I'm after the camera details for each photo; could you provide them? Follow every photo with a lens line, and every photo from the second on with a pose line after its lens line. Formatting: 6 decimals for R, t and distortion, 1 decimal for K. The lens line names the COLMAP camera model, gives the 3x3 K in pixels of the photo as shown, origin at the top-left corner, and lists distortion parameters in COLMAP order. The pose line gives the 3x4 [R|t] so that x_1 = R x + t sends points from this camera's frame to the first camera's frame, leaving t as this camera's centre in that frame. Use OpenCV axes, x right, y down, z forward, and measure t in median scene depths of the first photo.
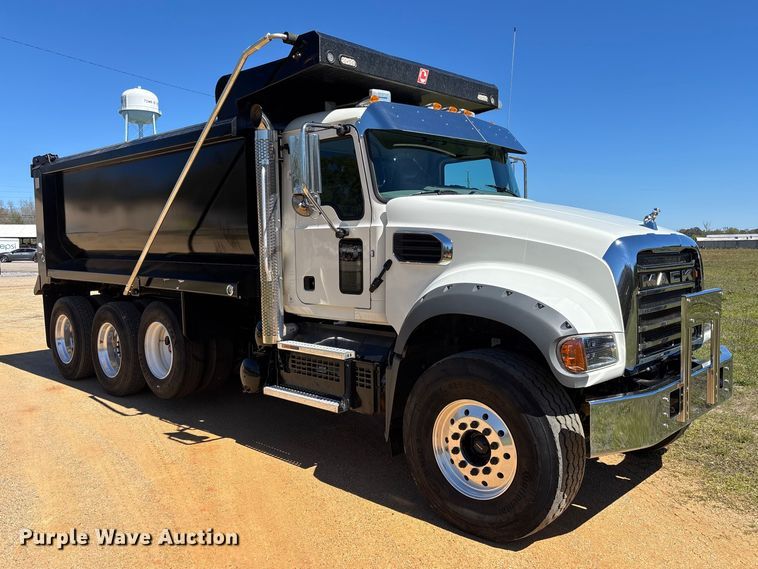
lens RADIAL K [[669.3, 0, 379.2], [0, 669.3, 279.7], [0, 0, 1]] dist [0.011875, -0.009270]
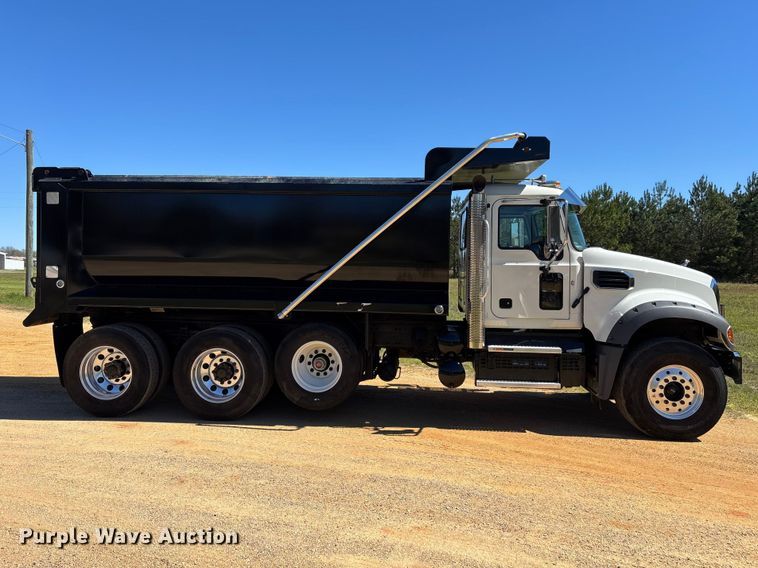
lens RADIAL K [[669.3, 0, 379.2], [0, 669.3, 279.2], [0, 0, 1]] dist [0.011875, -0.009270]
pose [[0.757733, 0.000697, 0.652565, -1.364770], [0.016354, 0.999665, -0.020057, -0.023888], [-0.652360, 0.025870, 0.757467, 0.115332]]
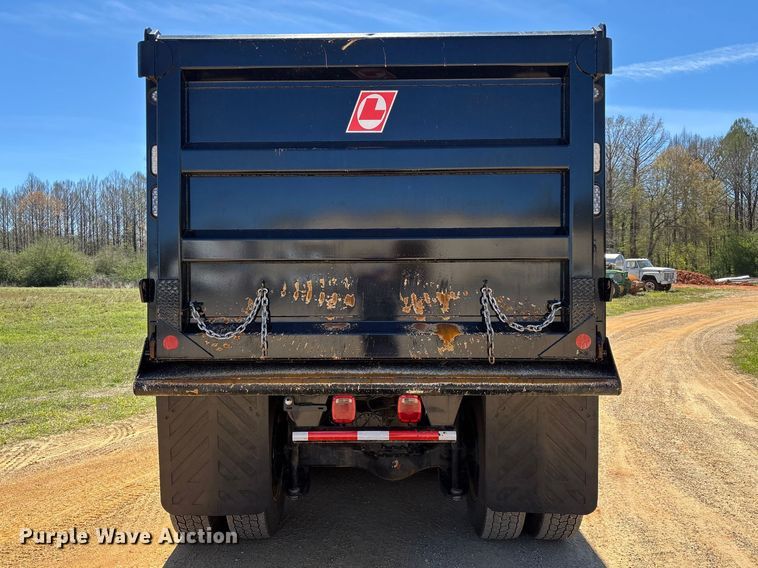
lens RADIAL K [[619.0, 0, 392.5], [0, 619.0, 293.9], [0, 0, 1]] dist [0.014108, 0.006185]
pose [[-0.683218, 0.004683, 0.730199, -1.278412], [0.073244, 0.995376, 0.062147, -0.110990], [-0.726532, 0.095943, -0.680402, 2.400918]]
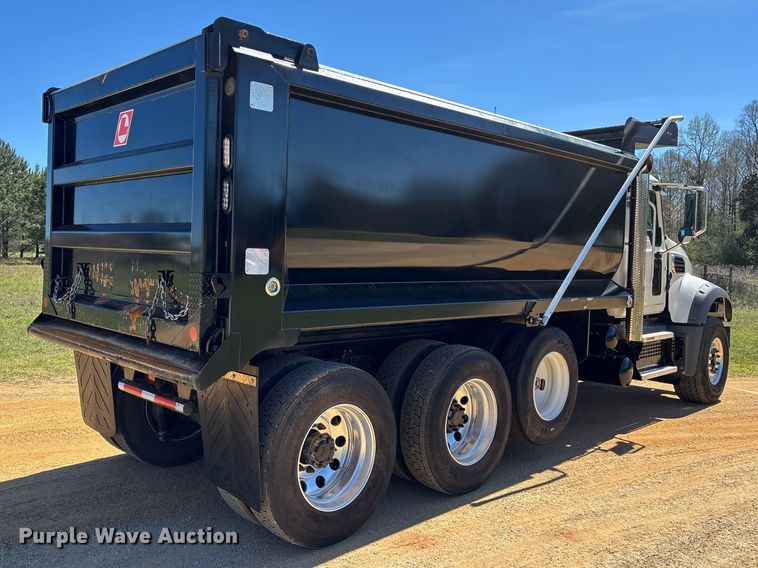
lens RADIAL K [[669.3, 0, 379.2], [0, 669.3, 279.2], [0, 0, 1]] dist [0.011875, -0.009270]
pose [[0.000404, -0.018239, 0.999834, -1.627233], [0.042852, 0.998916, 0.018205, -0.073746], [-0.999081, 0.042837, 0.001185, 1.687329]]
